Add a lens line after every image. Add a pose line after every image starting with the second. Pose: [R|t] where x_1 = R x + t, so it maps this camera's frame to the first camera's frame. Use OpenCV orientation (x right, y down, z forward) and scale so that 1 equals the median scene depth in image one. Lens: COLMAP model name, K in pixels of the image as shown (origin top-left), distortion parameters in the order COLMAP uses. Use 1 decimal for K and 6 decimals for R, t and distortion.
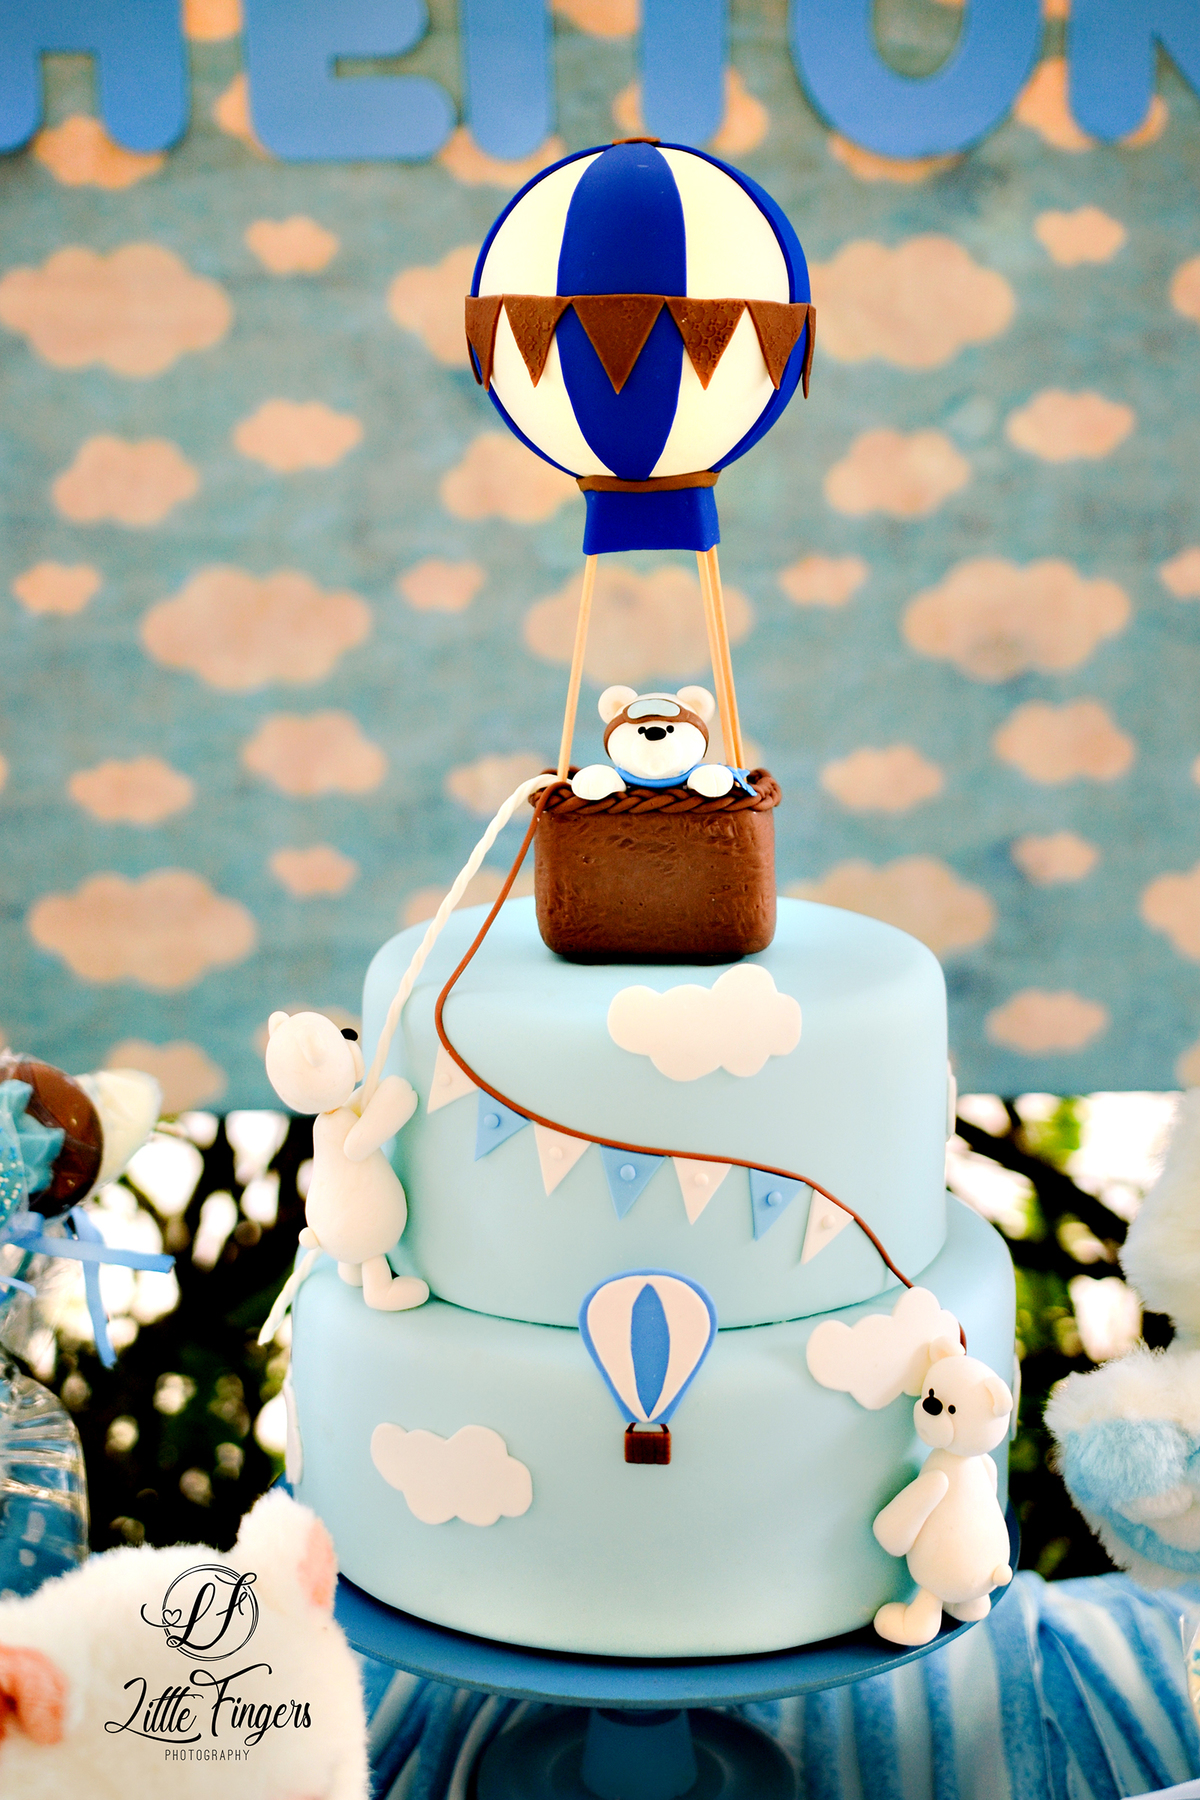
lens RADIAL K [[2884.8, 0, 616.1], [0, 2884.8, 896.0], [0, 0, 1]] dist [0.109653, 0.000000]
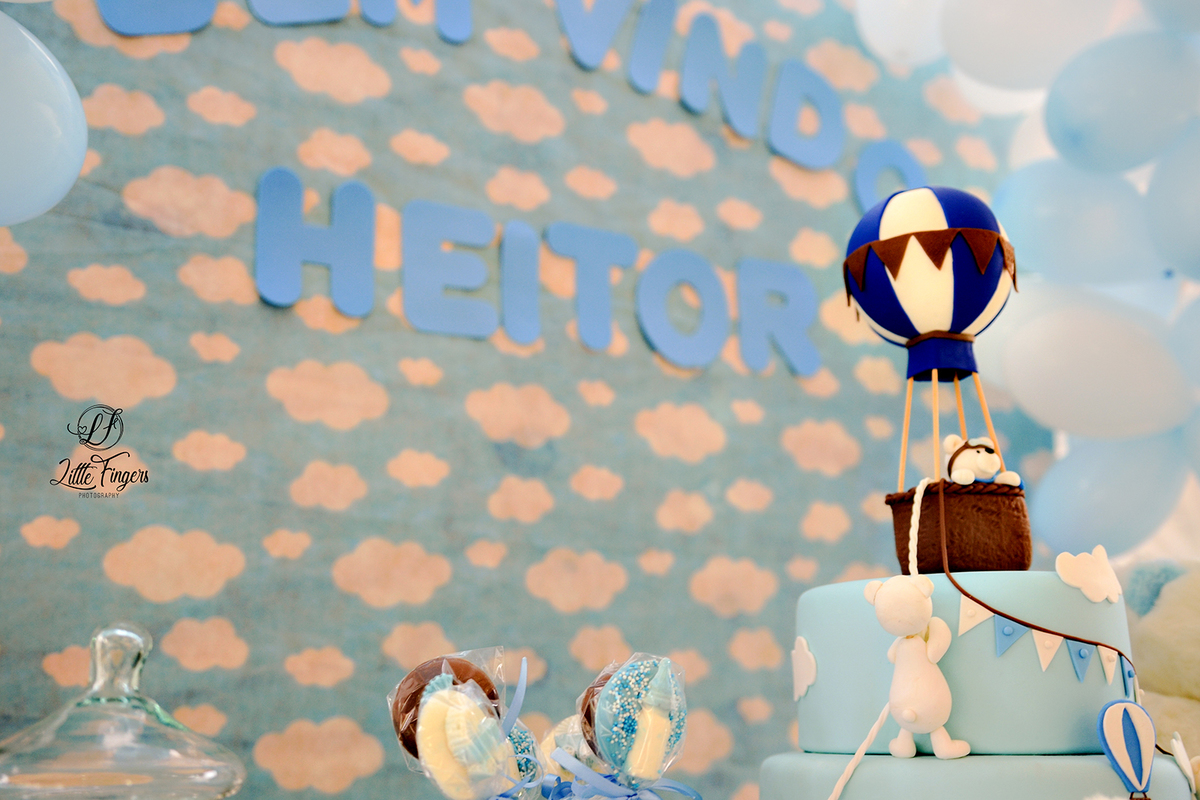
lens RADIAL K [[1320.3, 0, 597.8], [0, 1320.3, 408.5], [0, 0, 1]] dist [0.013886, 0.000000]
pose [[0.872990, 0.095468, 0.478304, -0.418672], [0.119254, 0.909113, -0.399115, 0.156379], [-0.472935, 0.405463, 0.782261, 0.274094]]
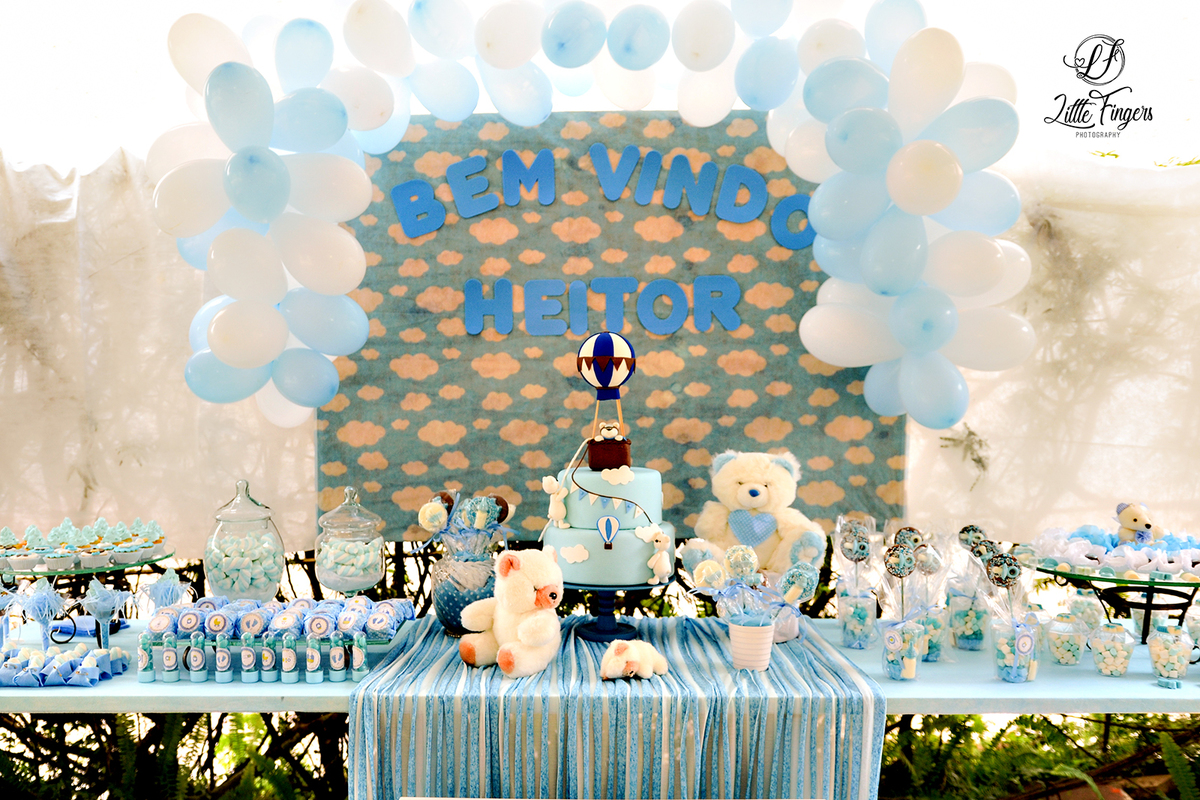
lens RADIAL K [[1146.3, 0, 605.5], [0, 1146.3, 404.1], [0, 0, 1]] dist [-0.025503, -0.001088]
pose [[0.999957, -0.002514, 0.008945, -0.009405], [0.004142, 0.982356, -0.186974, 0.213232], [-0.008317, 0.187003, 0.982324, -0.841256]]
